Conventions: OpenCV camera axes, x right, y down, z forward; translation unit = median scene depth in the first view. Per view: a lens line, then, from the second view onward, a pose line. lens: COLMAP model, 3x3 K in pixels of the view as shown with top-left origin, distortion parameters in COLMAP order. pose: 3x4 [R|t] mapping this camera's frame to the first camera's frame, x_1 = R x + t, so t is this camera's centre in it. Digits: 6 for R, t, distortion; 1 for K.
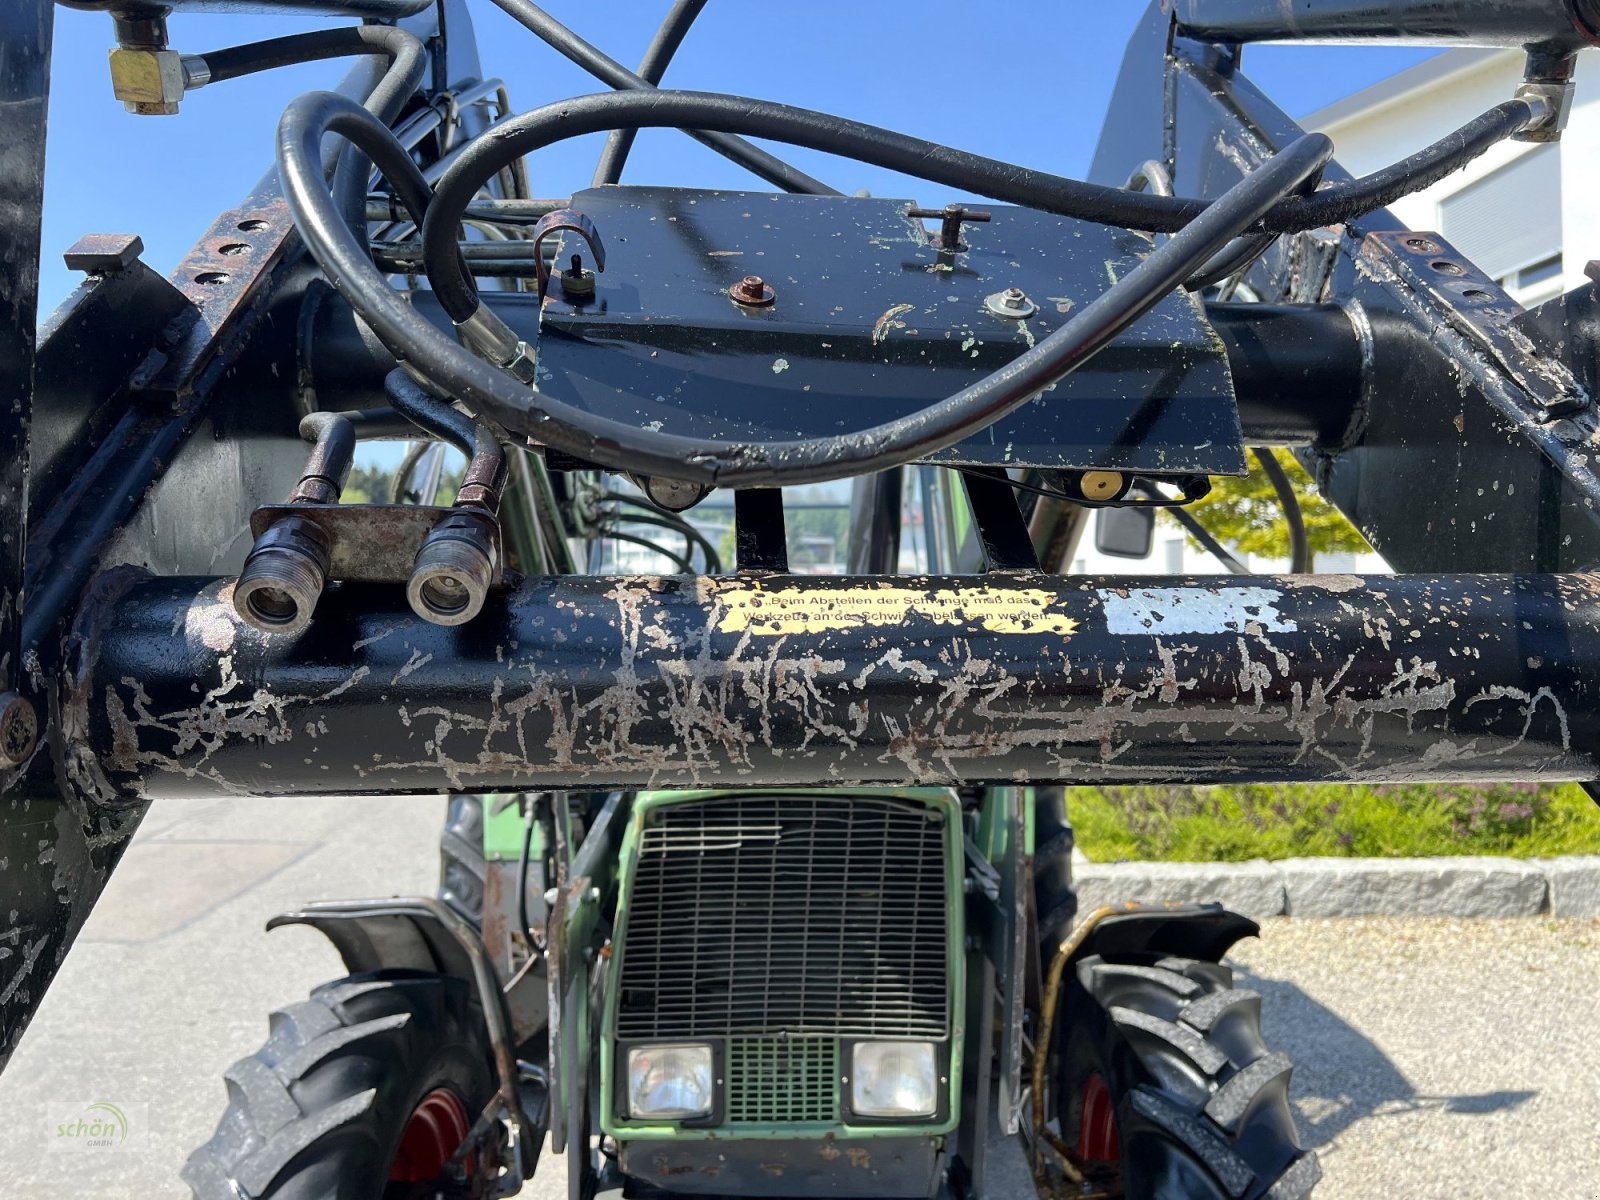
lens RADIAL K [[1220.2, 0, 790.9], [0, 1220.2, 605.1], [0, 0, 1]] dist [0.061116, -0.069691]
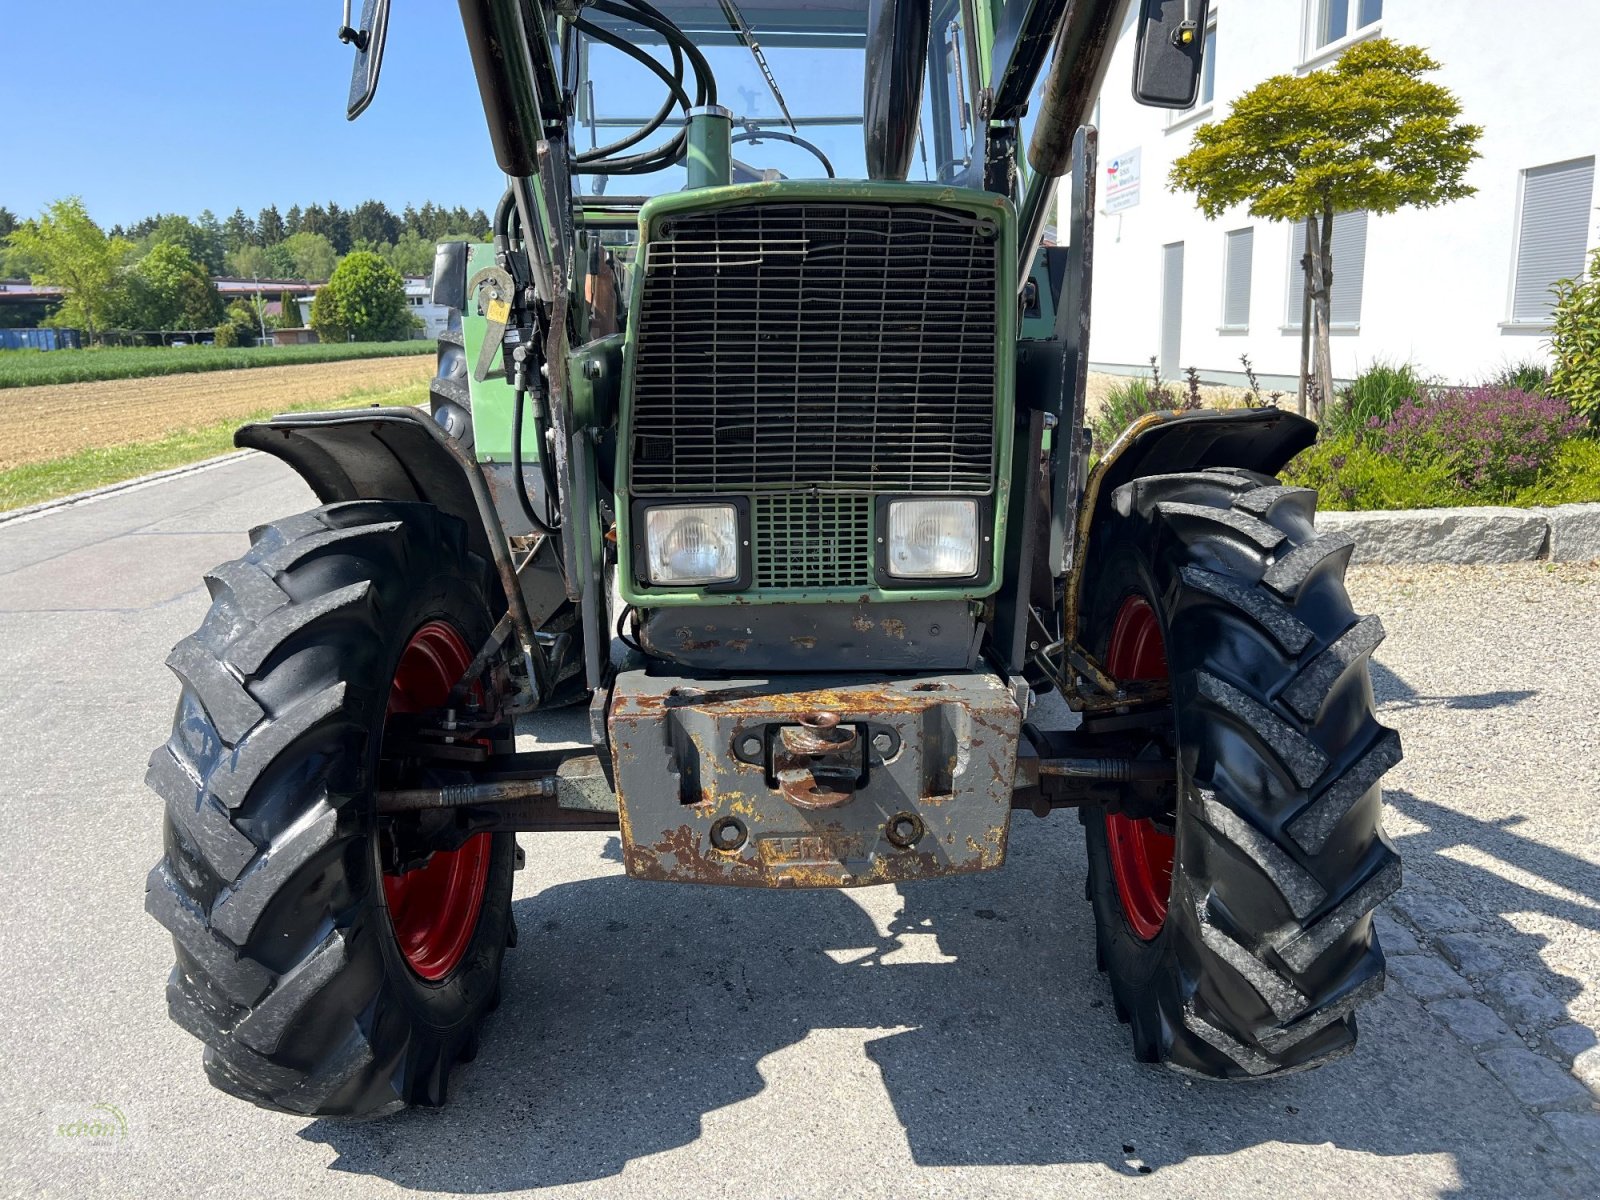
lens RADIAL K [[1220.2, 0, 796.4], [0, 1220.2, 603.8], [0, 0, 1]] dist [0.061116, -0.069691]
pose [[0.999686, -0.021567, 0.012730, -0.031591], [0.018326, 0.976429, 0.215060, 0.230656], [-0.017068, -0.214759, 0.976518, 0.094765]]
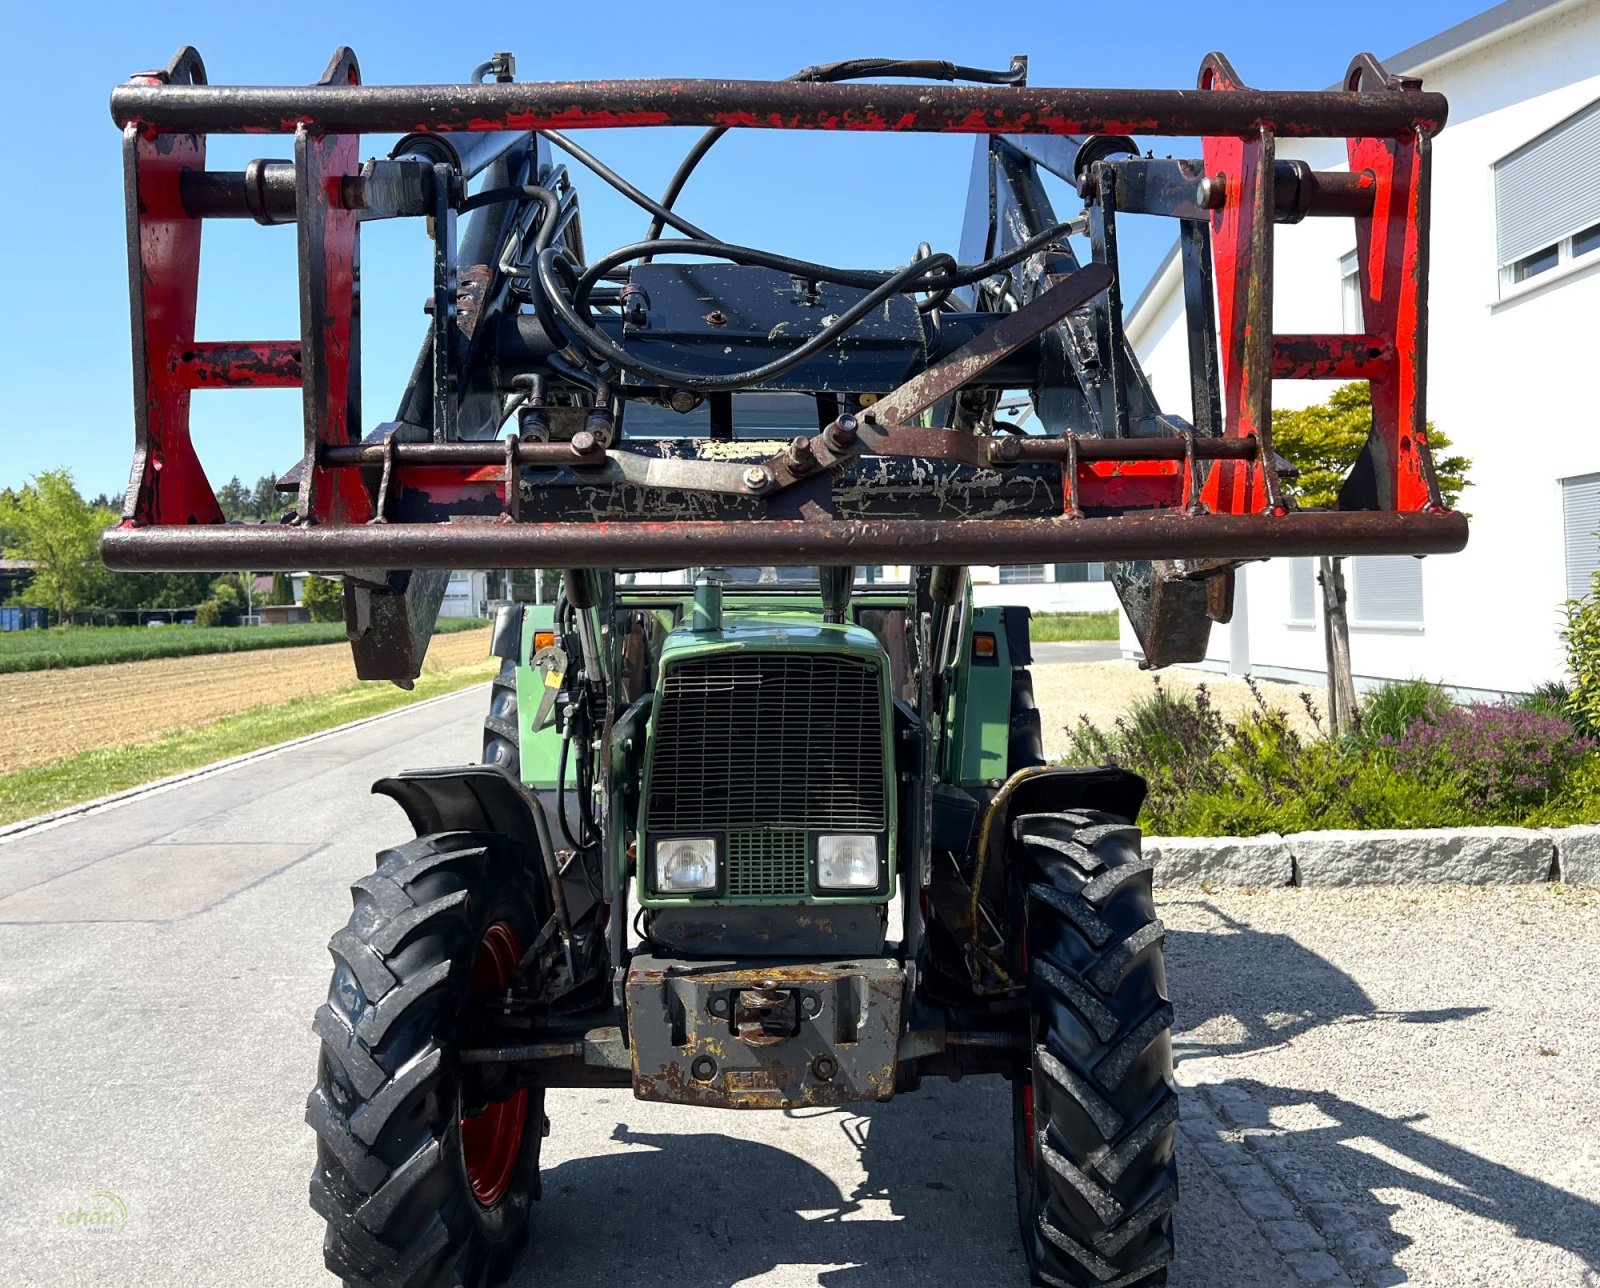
lens RADIAL K [[1370.4, 0, 809.5], [0, 1370.4, 568.3], [0, 0, 1]] dist [0.073532, -0.103593]
pose [[0.999861, -0.015946, -0.004787, 0.052870], [0.015761, 0.999210, -0.036496, 0.109252], [0.005365, 0.036415, 0.999322, -0.551890]]
